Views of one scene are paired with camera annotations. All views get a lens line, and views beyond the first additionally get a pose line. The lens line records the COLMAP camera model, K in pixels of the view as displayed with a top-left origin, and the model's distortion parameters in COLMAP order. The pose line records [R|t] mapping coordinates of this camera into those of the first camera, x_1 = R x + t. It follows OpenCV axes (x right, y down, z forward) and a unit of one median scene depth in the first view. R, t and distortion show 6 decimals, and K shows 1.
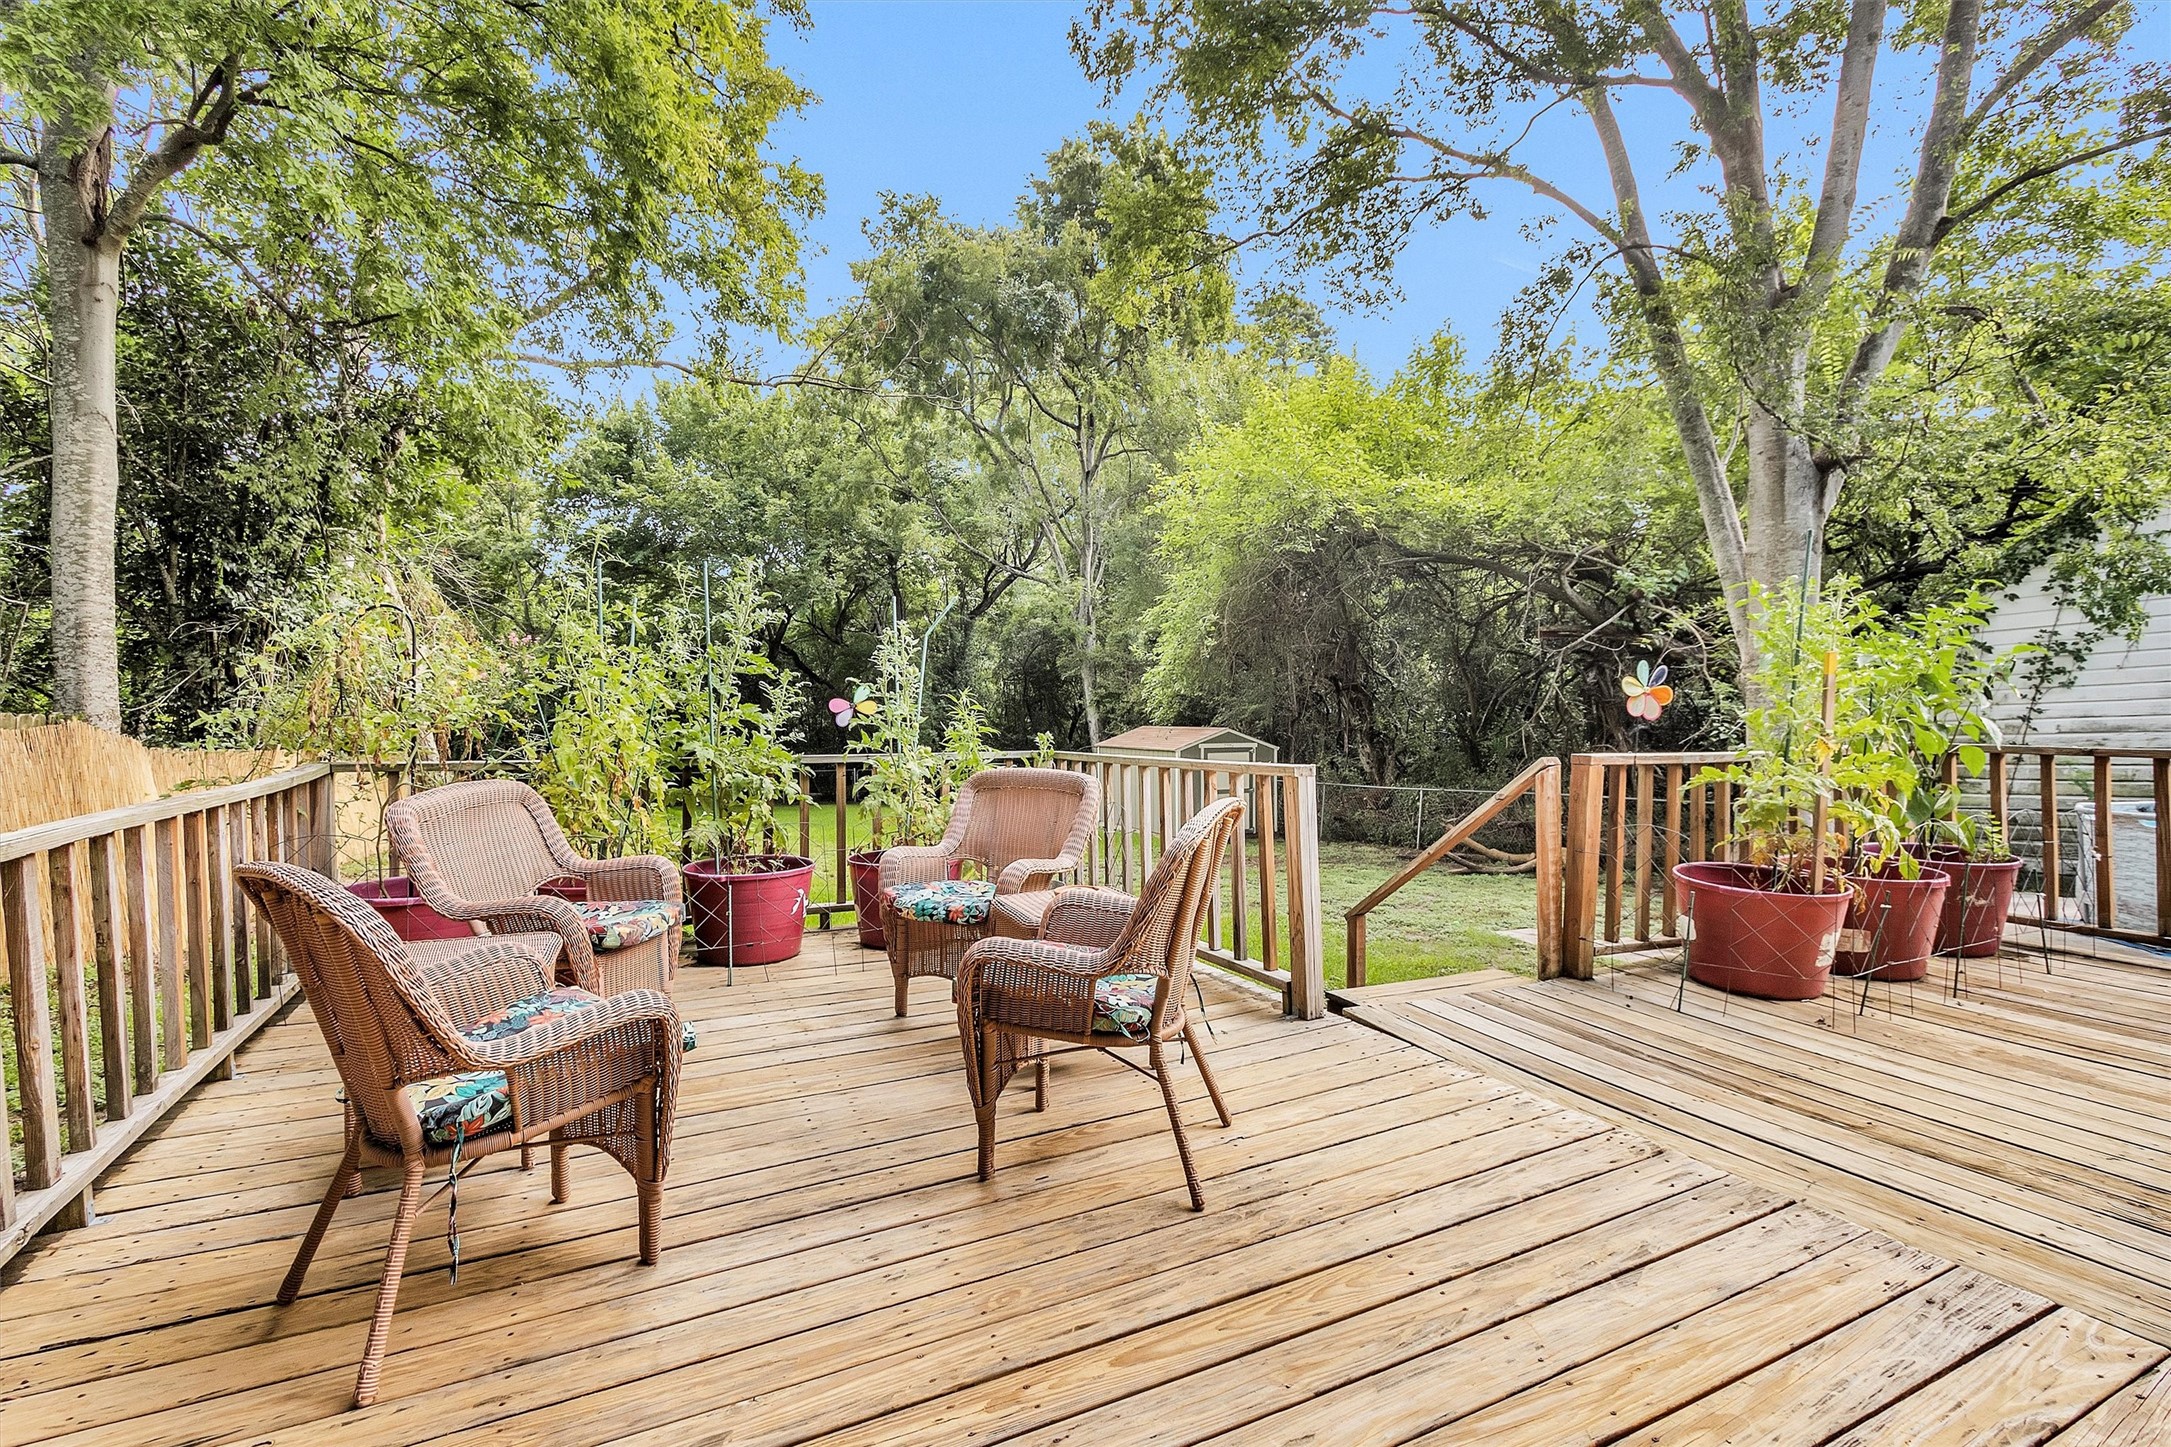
lens RADIAL K [[1023.3, 0, 1099.5], [0, 1023.3, 732.7], [0, 0, 1]] dist [-0.005110, 0.003509]
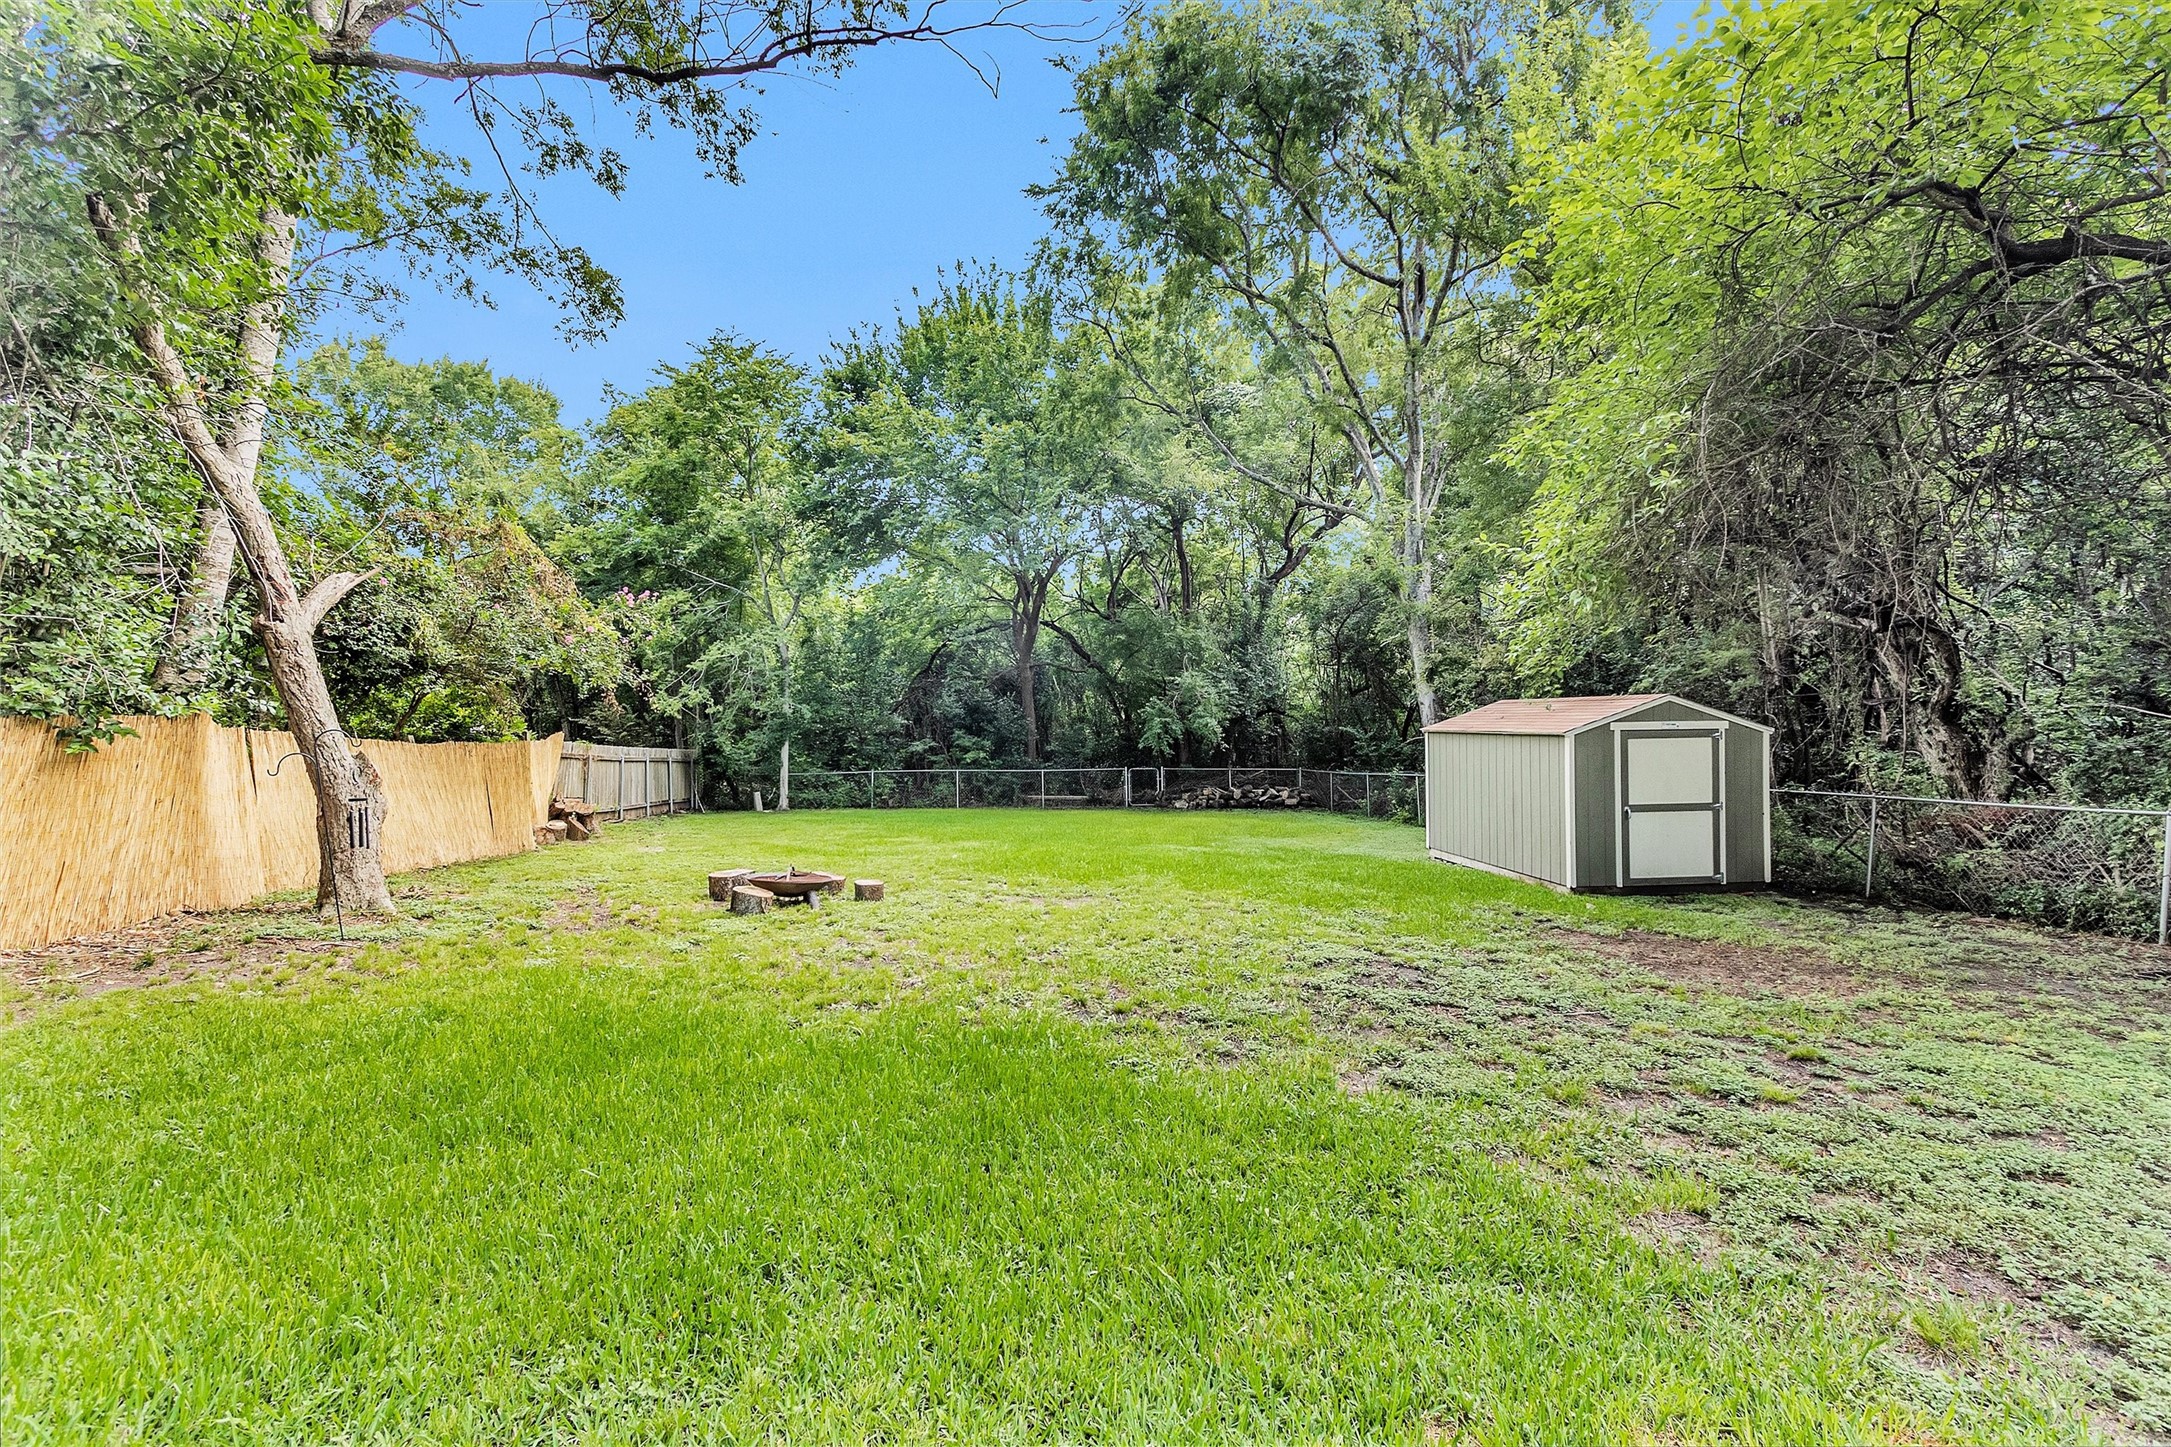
lens RADIAL K [[1023.3, 0, 1086.0], [0, 1023.3, 713.6], [0, 0, 1]] dist [-0.005110, 0.003509]
pose [[0.942638, -0.008736, -0.333703, 0.008062], [0.000390, 0.999686, -0.025068, 0.014713], [0.333817, 0.023500, 0.942345, 0.267208]]
